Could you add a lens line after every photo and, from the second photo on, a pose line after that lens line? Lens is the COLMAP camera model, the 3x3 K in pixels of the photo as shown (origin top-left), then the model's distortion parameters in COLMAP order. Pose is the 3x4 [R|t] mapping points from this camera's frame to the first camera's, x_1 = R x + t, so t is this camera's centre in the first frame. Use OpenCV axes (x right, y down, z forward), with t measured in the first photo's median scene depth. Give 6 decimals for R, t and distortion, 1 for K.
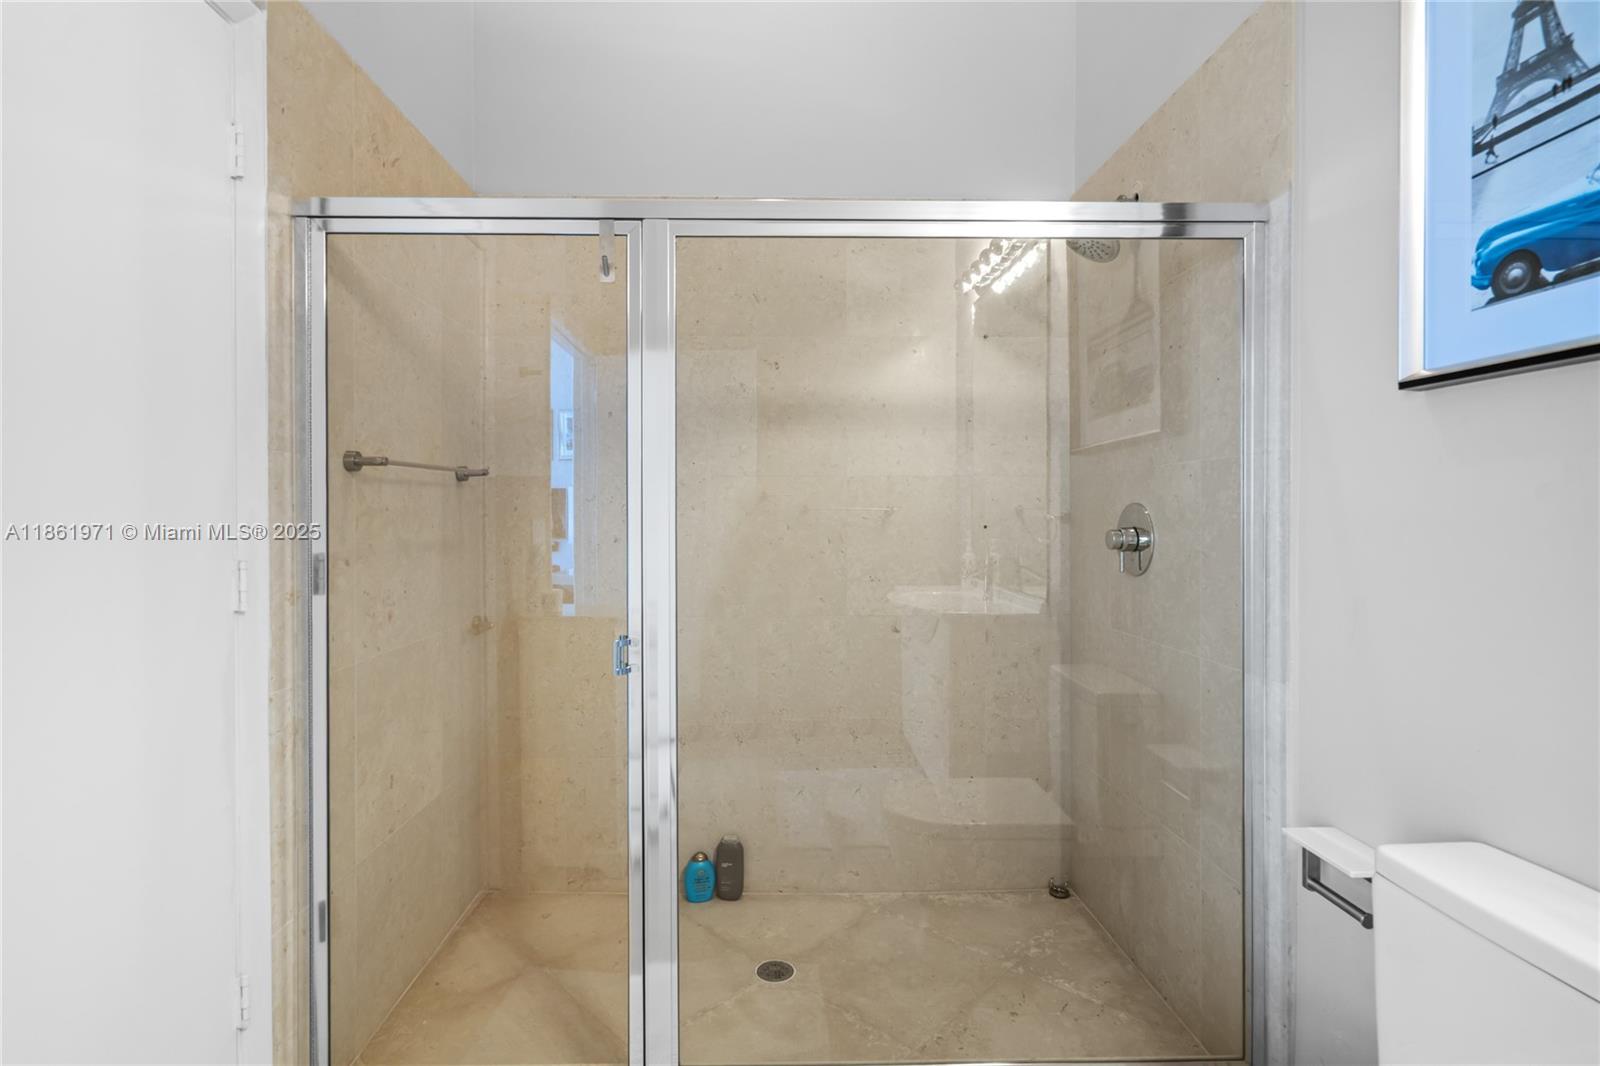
lens RADIAL K [[753.4, 0, 790.6], [0, 753.4, 514.3], [0, 0, 1]] dist [0.002020, 0.000181]
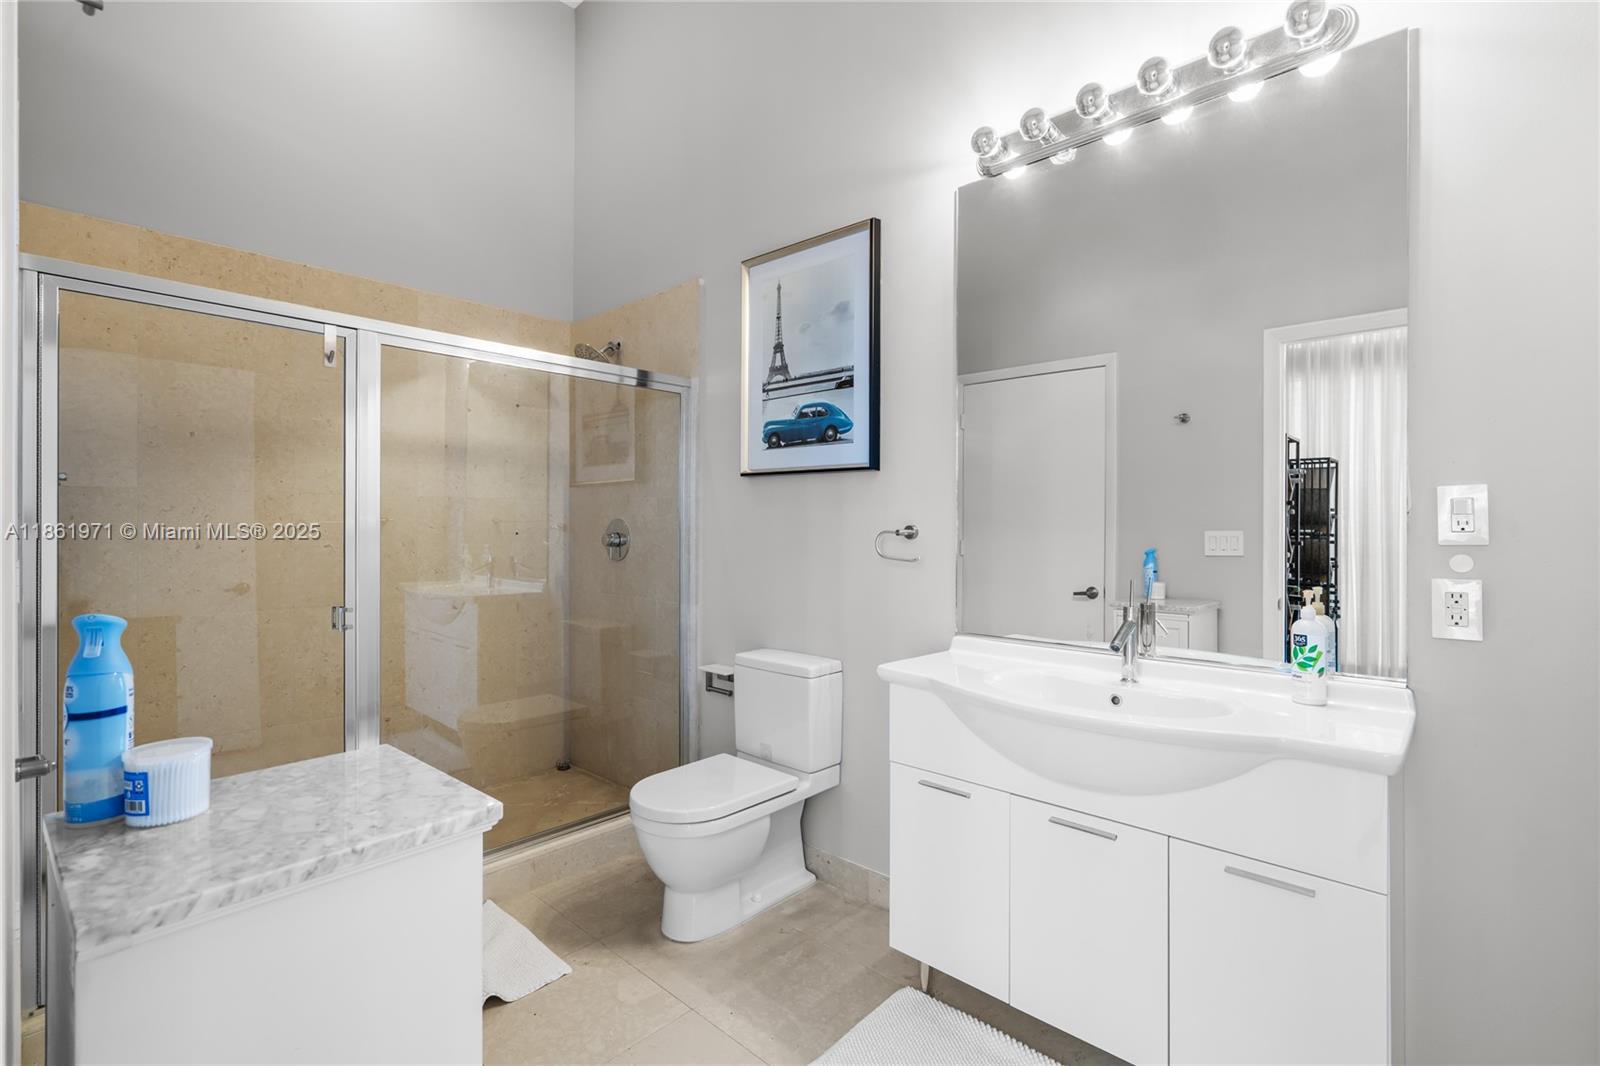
lens RADIAL K [[734.9, 0, 824.0], [0, 734.9, 552.8], [0, 0, 1]] dist [-0.002003, 0.000892]
pose [[0.677746, -0.022246, 0.734960, -0.778119], [-0.004951, 0.999382, 0.034815, 0.001855], [-0.735279, -0.027234, 0.677217, -0.834126]]
